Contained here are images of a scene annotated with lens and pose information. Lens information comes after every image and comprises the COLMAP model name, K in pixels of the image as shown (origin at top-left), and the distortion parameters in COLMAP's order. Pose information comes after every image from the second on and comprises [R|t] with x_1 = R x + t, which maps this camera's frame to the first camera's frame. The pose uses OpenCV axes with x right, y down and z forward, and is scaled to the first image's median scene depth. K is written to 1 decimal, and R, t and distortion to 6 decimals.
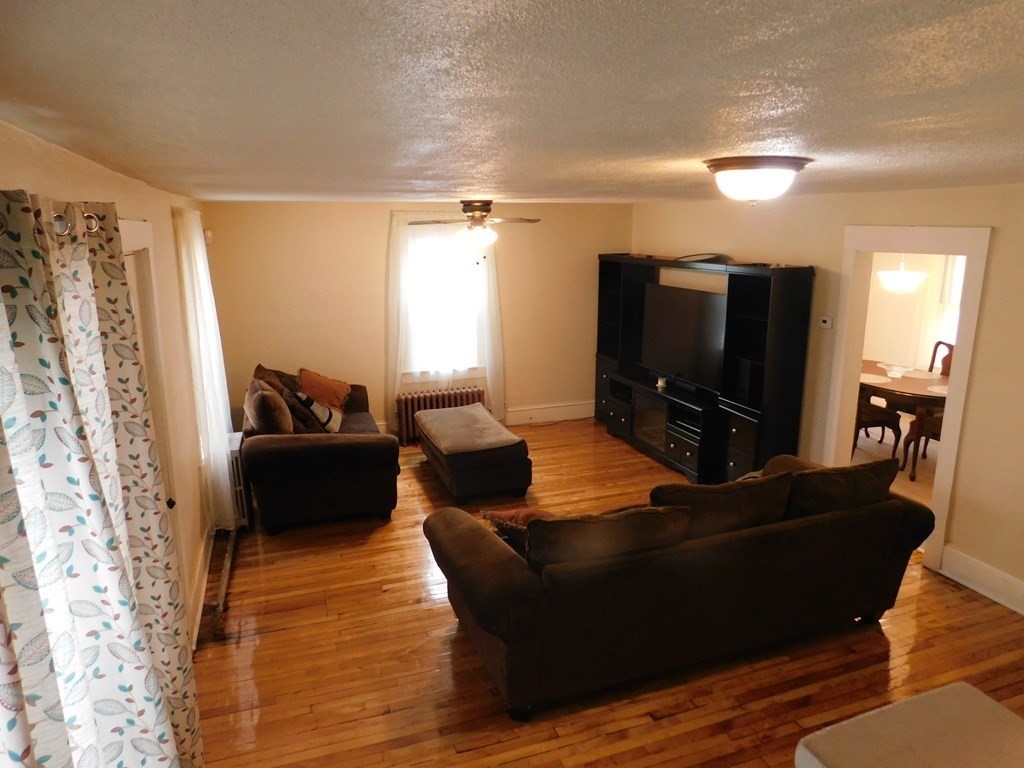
lens RADIAL K [[667.7, 0, 514.1], [0, 667.7, 382.3], [0, 0, 1]] dist [-0.077814, 0.058053]
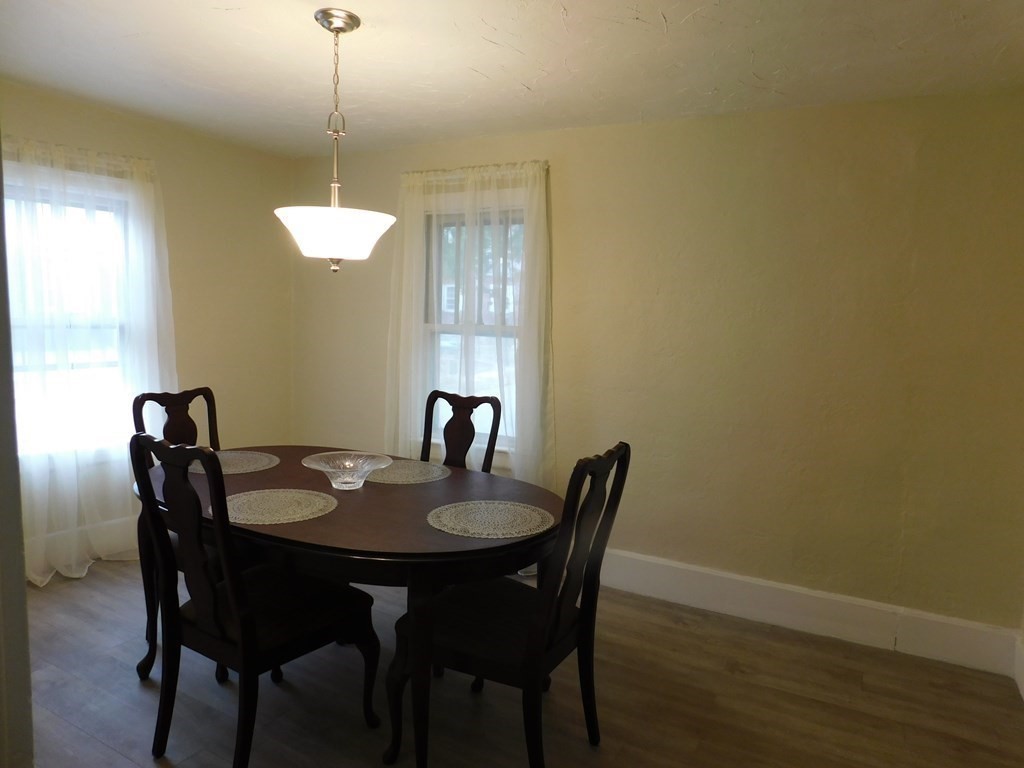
lens RADIAL K [[667.7, 0, 514.1], [0, 667.7, 382.3], [0, 0, 1]] dist [-0.077814, 0.058053]
pose [[0.751307, -0.043173, 0.658540, 0.407388], [0.116388, 0.990885, -0.067823, -0.032207], [-0.649609, 0.127602, 0.749483, 0.648035]]
